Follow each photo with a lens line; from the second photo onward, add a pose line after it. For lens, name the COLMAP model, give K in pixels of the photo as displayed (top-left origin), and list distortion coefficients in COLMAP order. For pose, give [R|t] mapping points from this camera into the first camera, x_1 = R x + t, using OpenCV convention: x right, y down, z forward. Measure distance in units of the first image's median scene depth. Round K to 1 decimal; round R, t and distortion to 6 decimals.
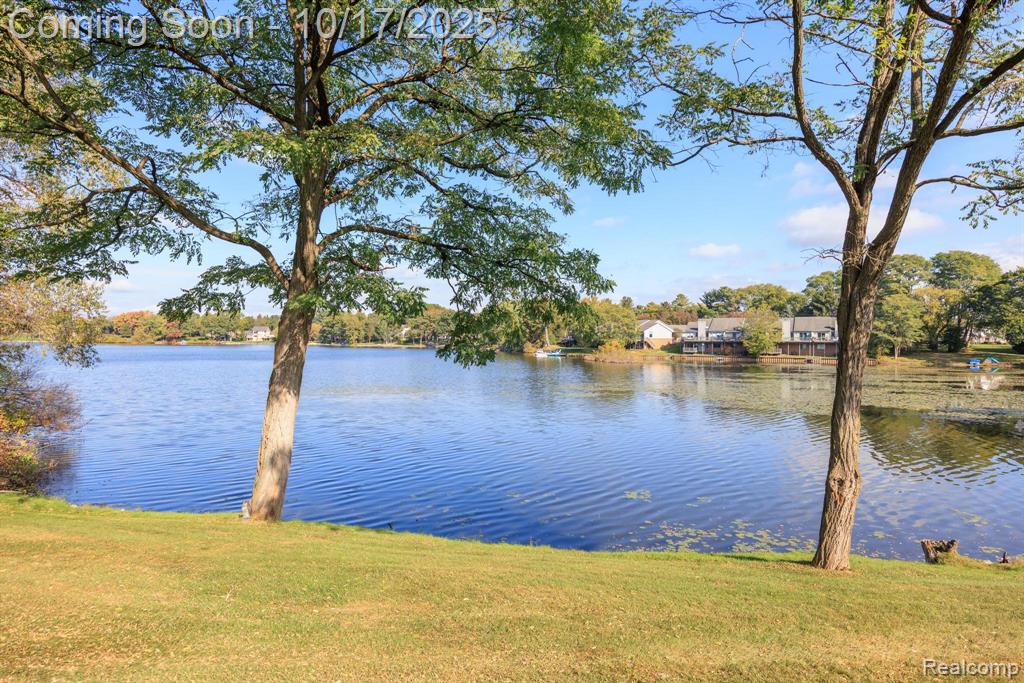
lens RADIAL K [[565.1, 0, 516.0], [0, 565.1, 344.0], [0, 0, 1]] dist [-0.000210, -0.000120]
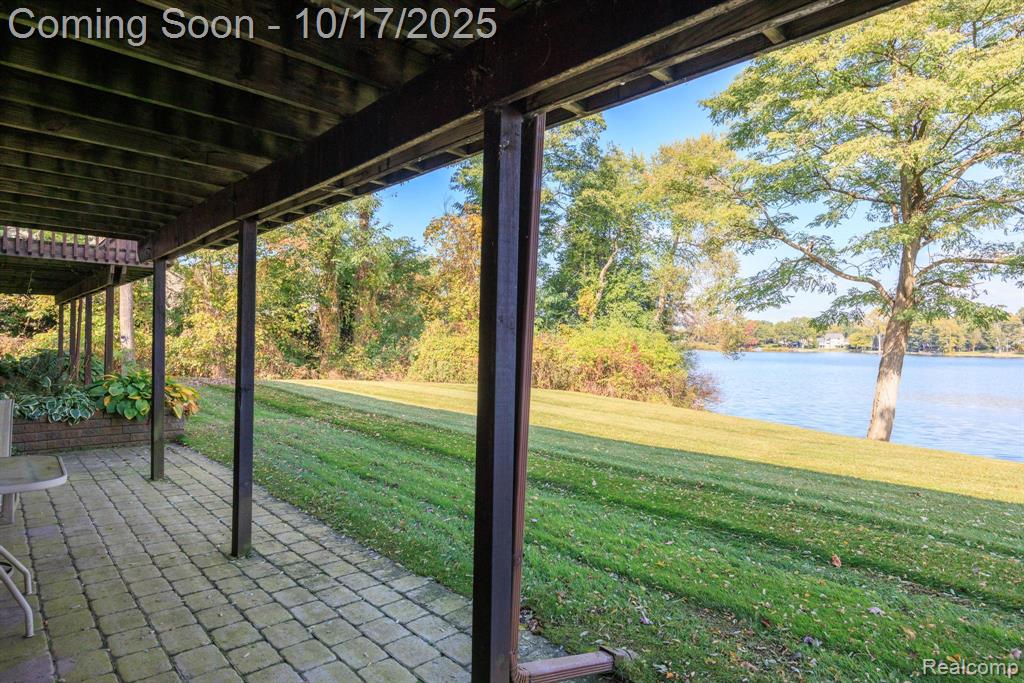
lens RADIAL K [[565.1, 0, 511.9], [0, 565.1, 343.5], [0, 0, 1]] dist [-0.000210, -0.000120]
pose [[0.590301, 0.000745, -0.807183, 0.228066], [-0.012201, 0.999894, -0.007999, 0.028668], [0.807091, 0.014571, 0.590248, -0.744243]]
